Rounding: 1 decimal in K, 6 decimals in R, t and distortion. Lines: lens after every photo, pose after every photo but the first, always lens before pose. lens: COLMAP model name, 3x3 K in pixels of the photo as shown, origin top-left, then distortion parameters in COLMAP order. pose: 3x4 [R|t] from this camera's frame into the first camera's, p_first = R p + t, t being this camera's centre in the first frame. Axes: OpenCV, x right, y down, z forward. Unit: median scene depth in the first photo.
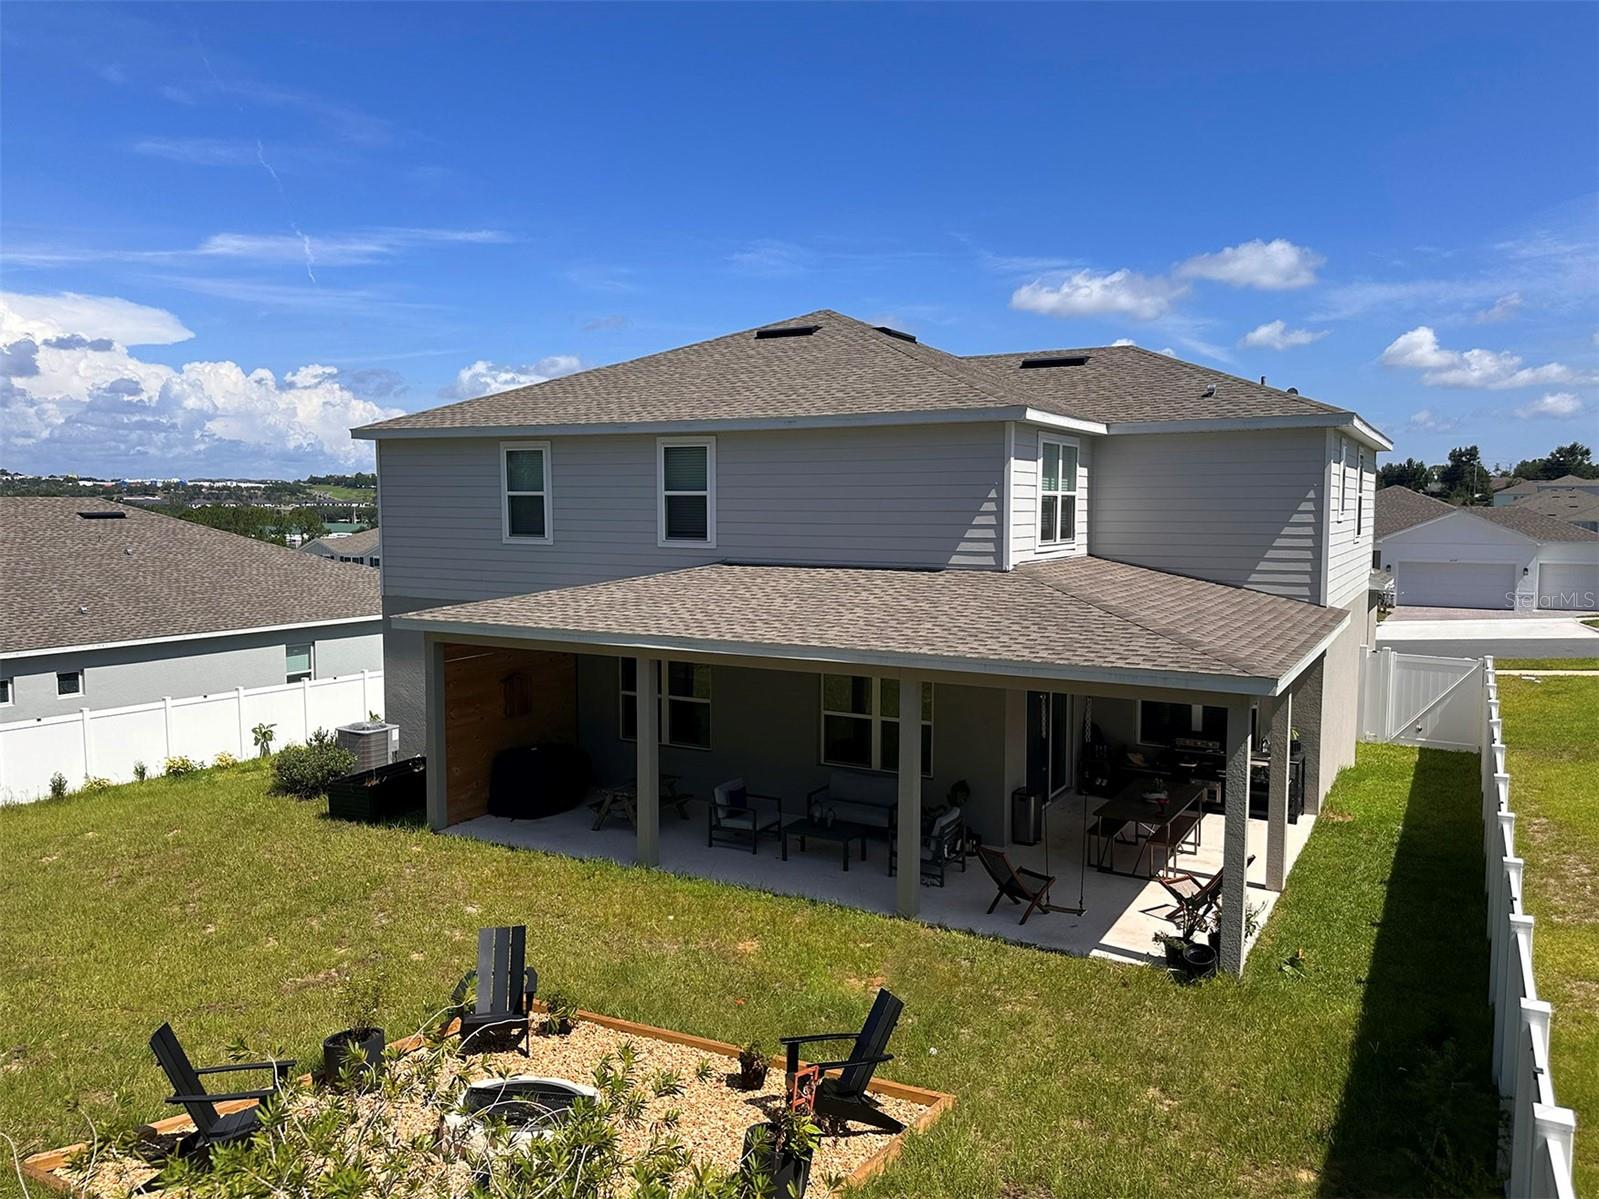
lens RADIAL K [[1200.6, 0, 803.1], [0, 1200.6, 595.0], [0, 0, 1]] dist [0.024155, -0.004271]
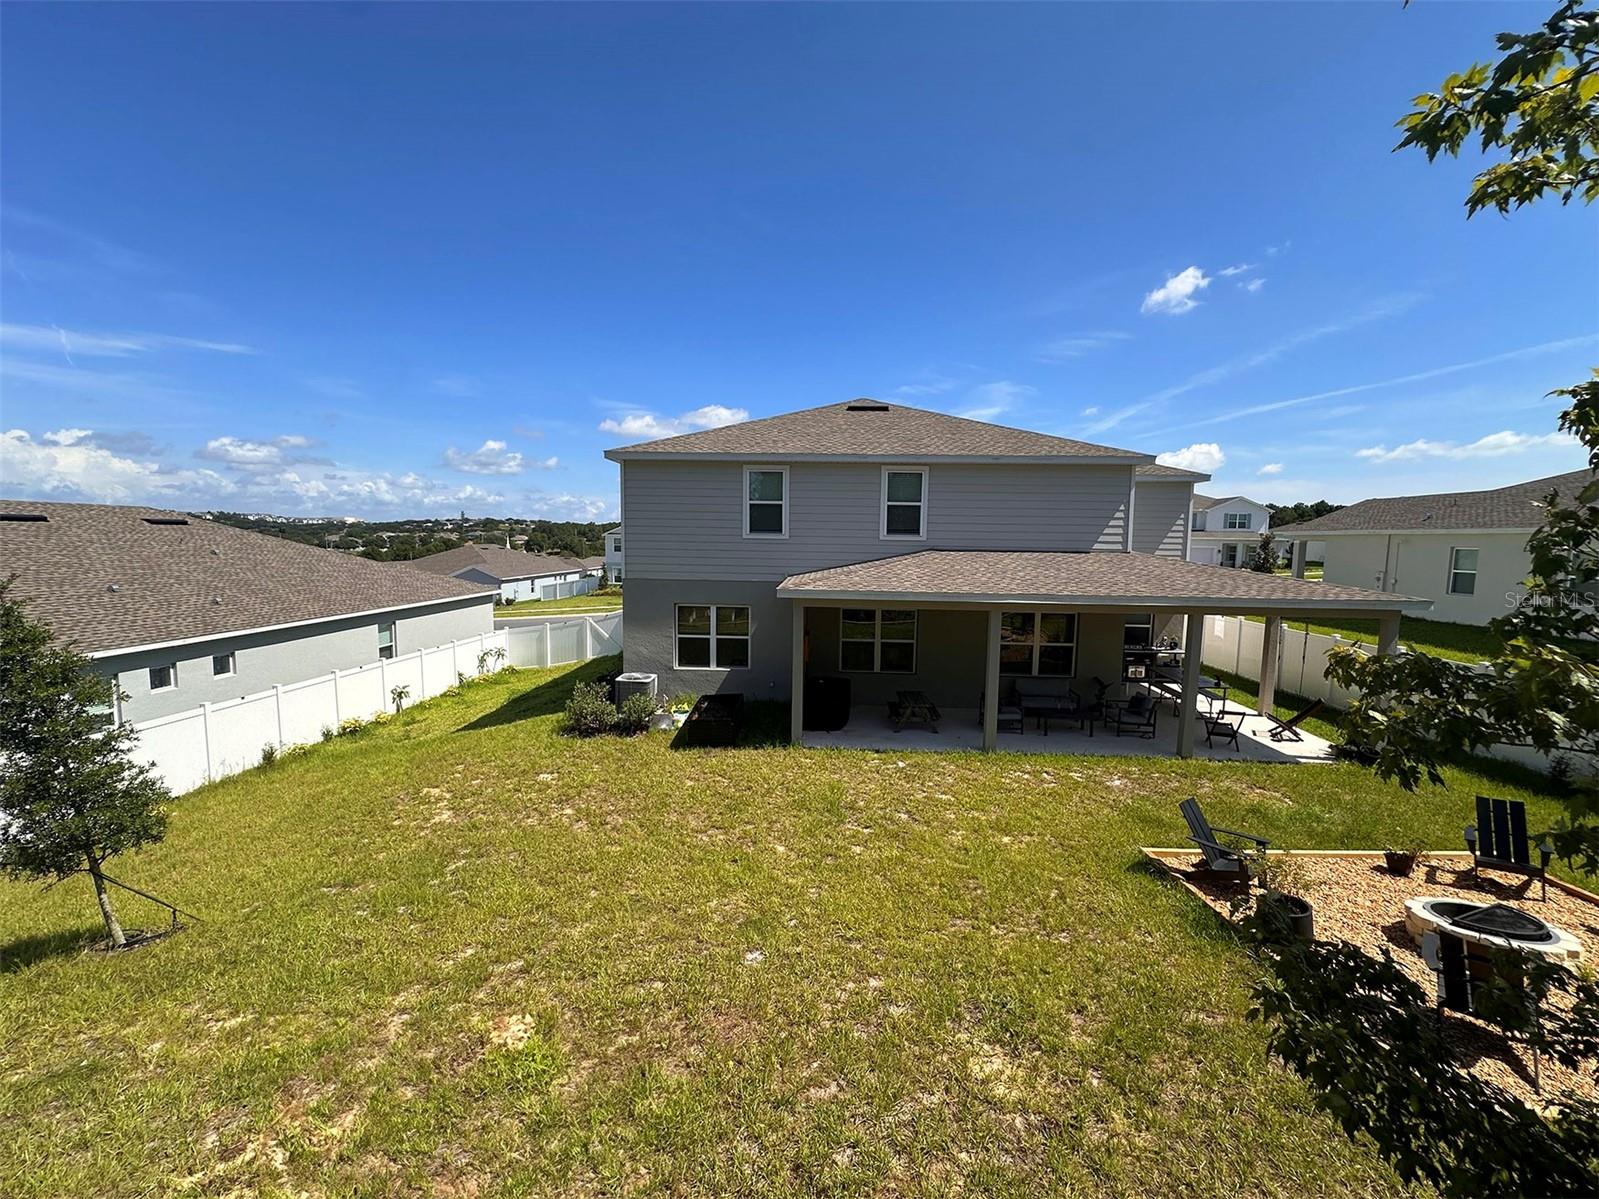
lens RADIAL K [[635.3, 0, 799.5], [0, 635.3, 611.2], [0, 0, 1]] dist [-0.003947, 0.000192]
pose [[0.895457, -0.040023, 0.443345, -0.468238], [0.022051, 0.998715, 0.045622, 0.008651], [-0.444601, -0.031076, 0.895189, 0.276549]]
